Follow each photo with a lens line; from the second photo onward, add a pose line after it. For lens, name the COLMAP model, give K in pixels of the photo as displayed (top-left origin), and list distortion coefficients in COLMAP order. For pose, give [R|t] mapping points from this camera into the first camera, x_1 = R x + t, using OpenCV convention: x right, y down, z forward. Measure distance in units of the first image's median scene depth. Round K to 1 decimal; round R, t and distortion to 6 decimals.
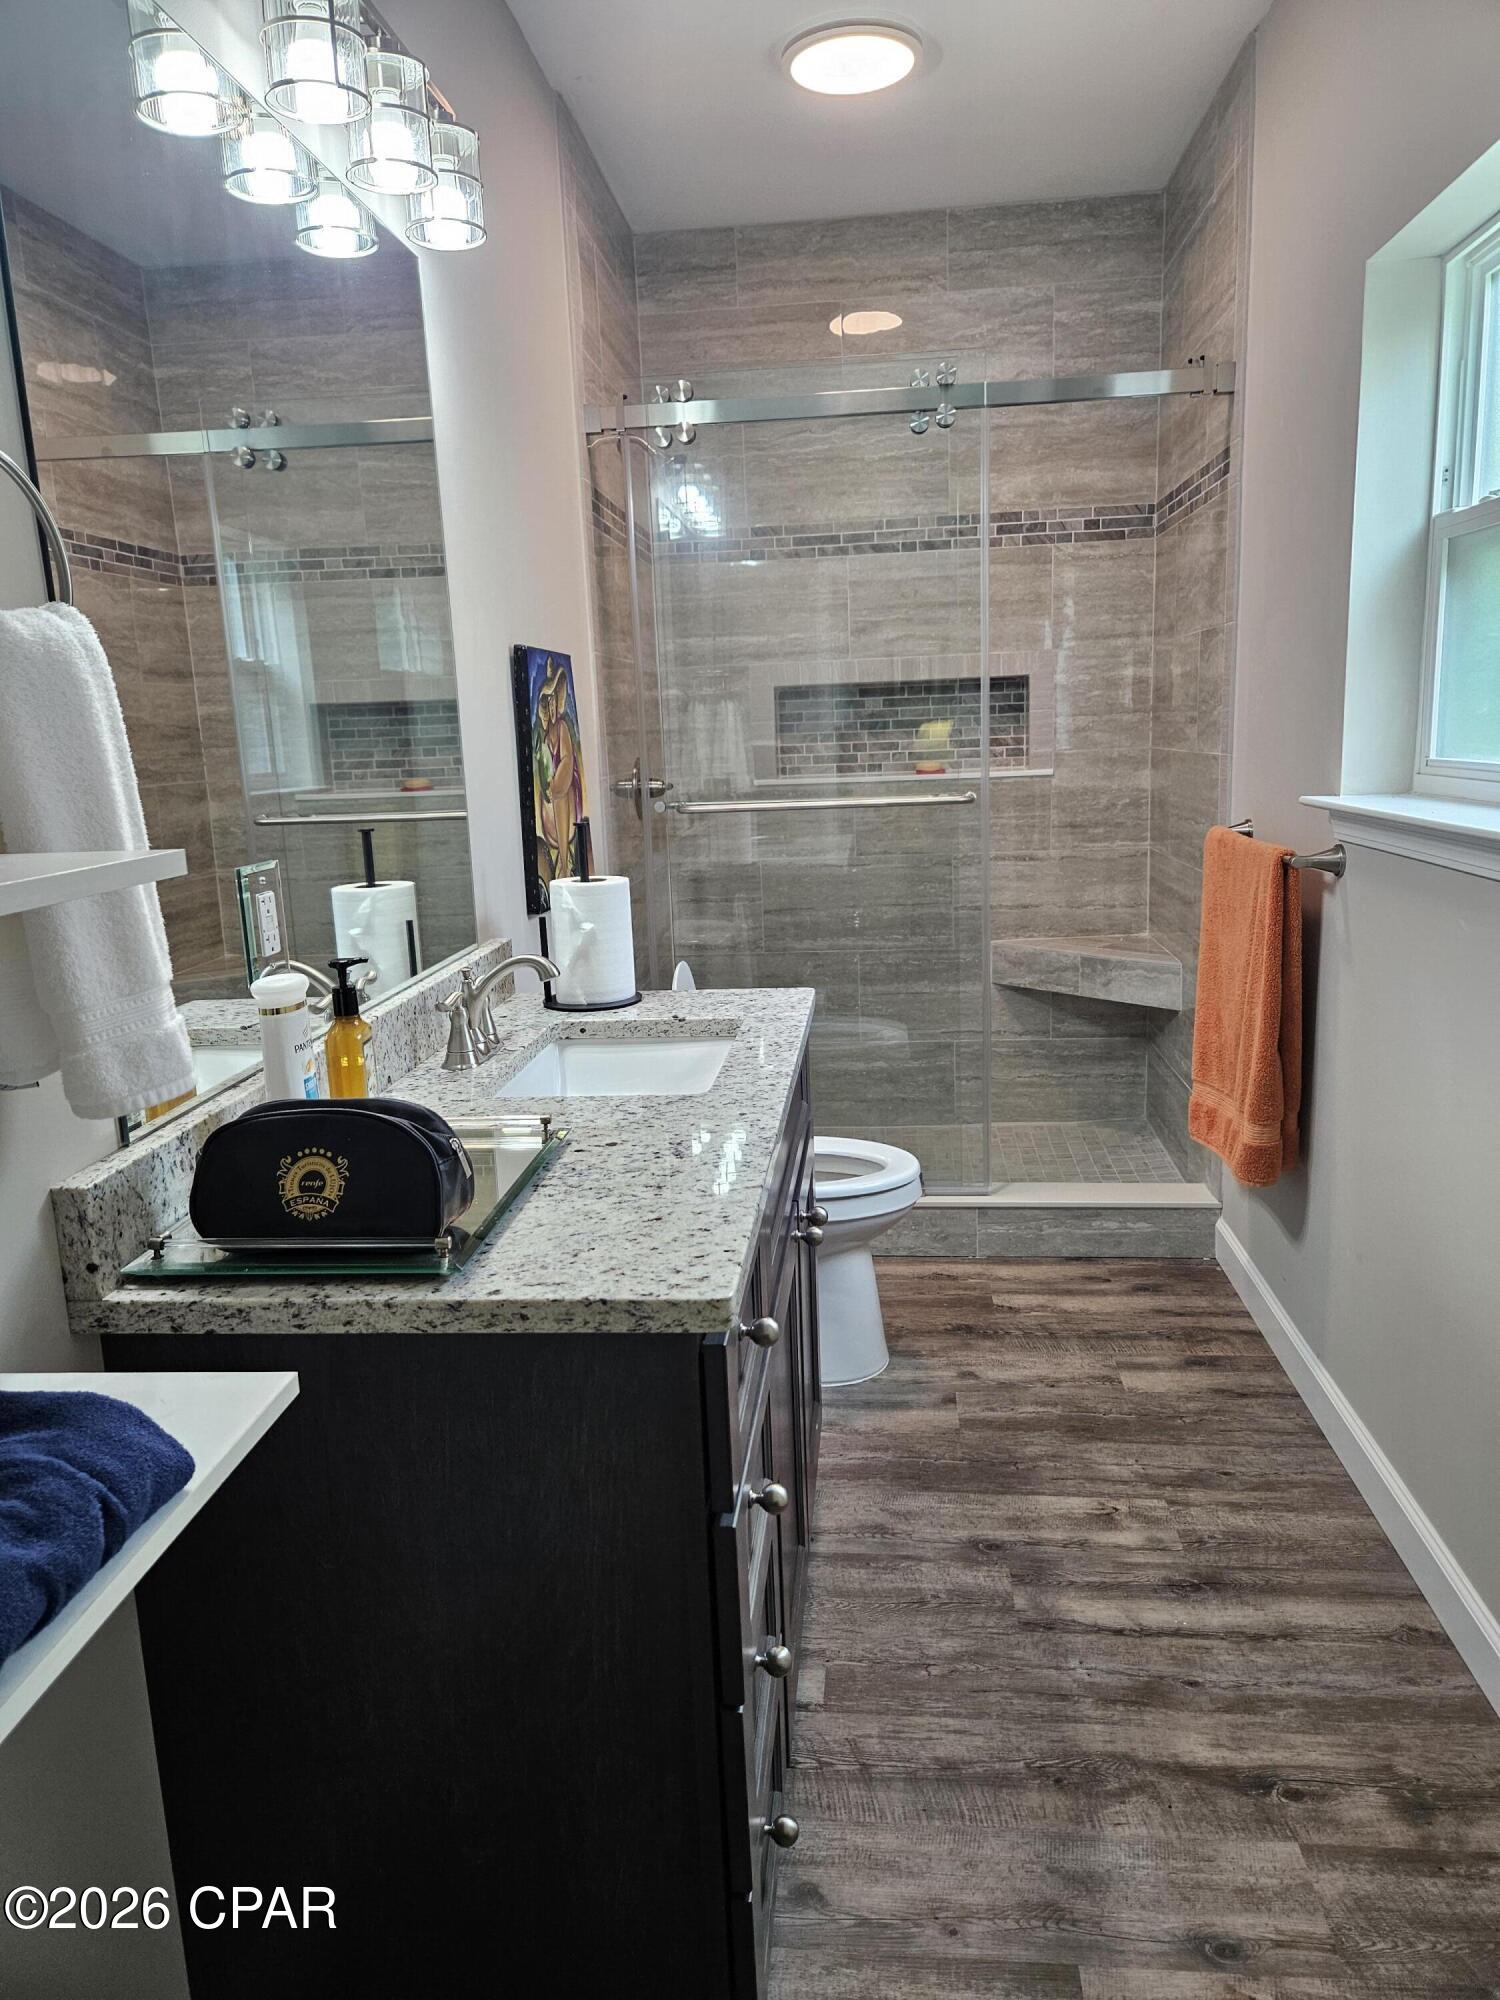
lens RADIAL K [[1342.7, 0, 747.9], [0, 1342.7, 996.8], [0, 0, 1]] dist [0.064156, -0.054488]
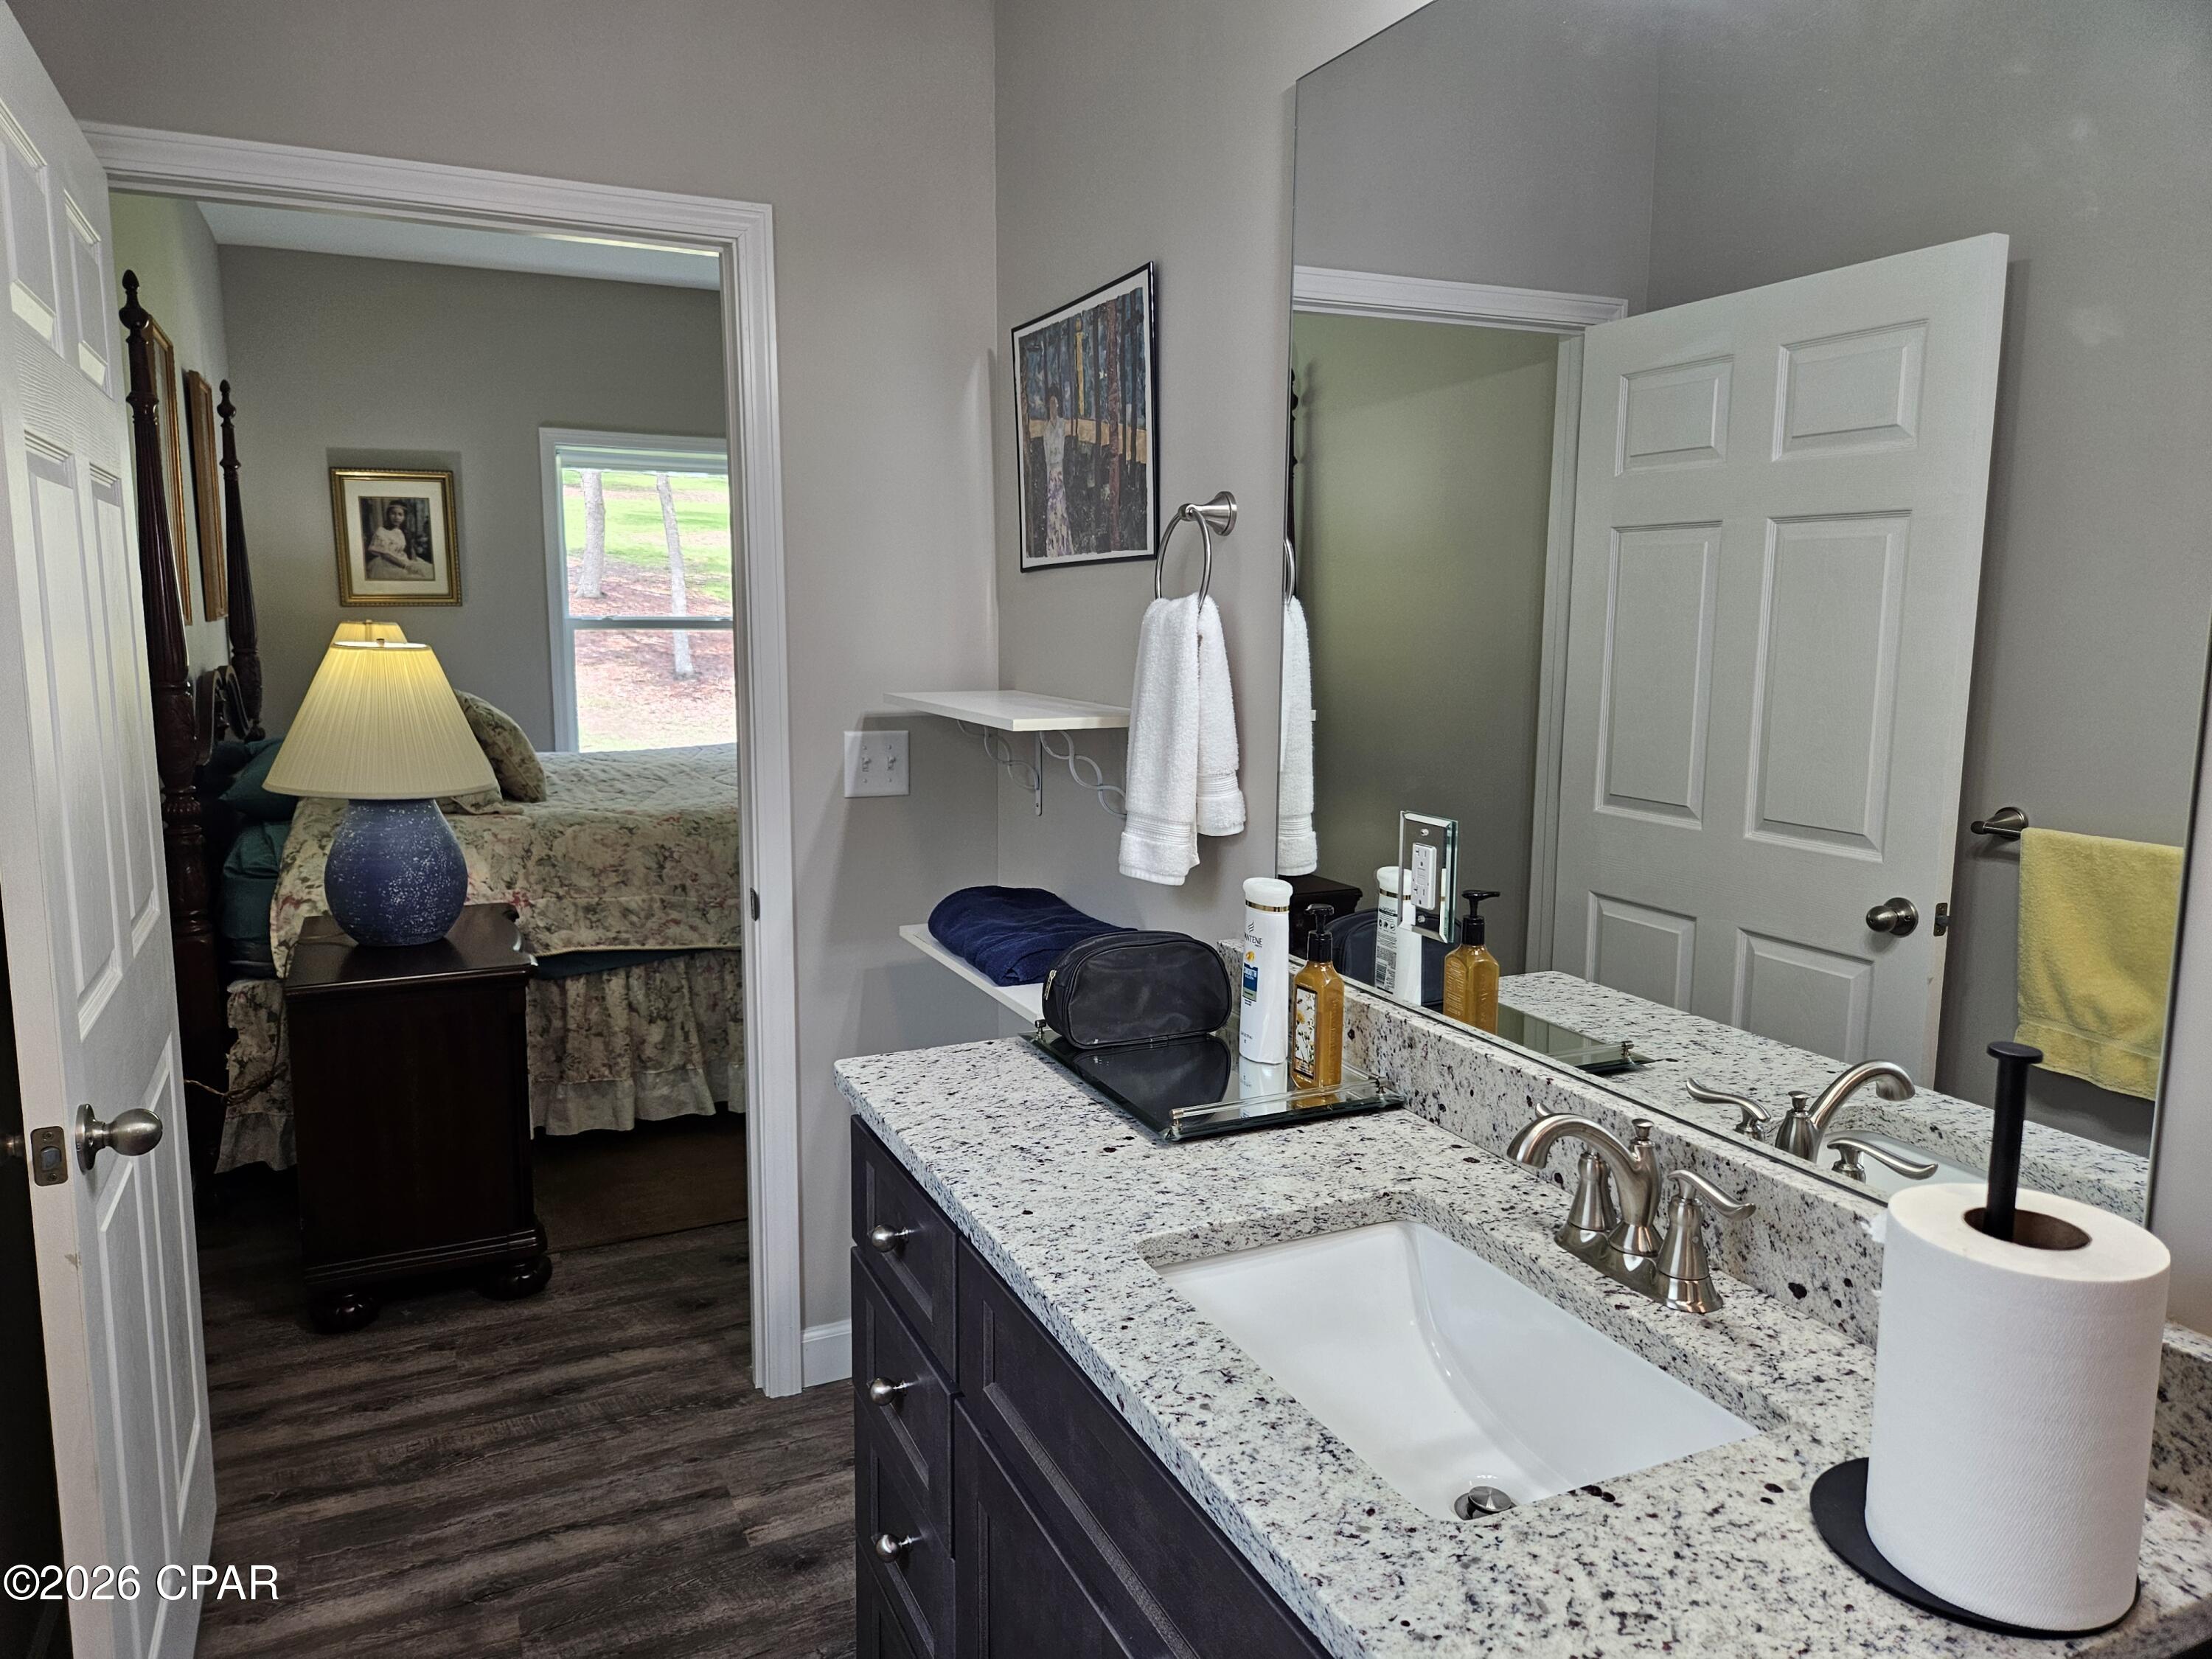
lens RADIAL K [[1485.1, 0, 1104.0], [0, 1485.1, 819.9], [0, 0, 1]] dist [0.064156, -0.054488]
pose [[-0.855797, 0.120604, -0.503057, 0.429377], [-0.067595, 0.938037, 0.339879, -0.496313], [0.512877, 0.324871, -0.794617, 1.915940]]
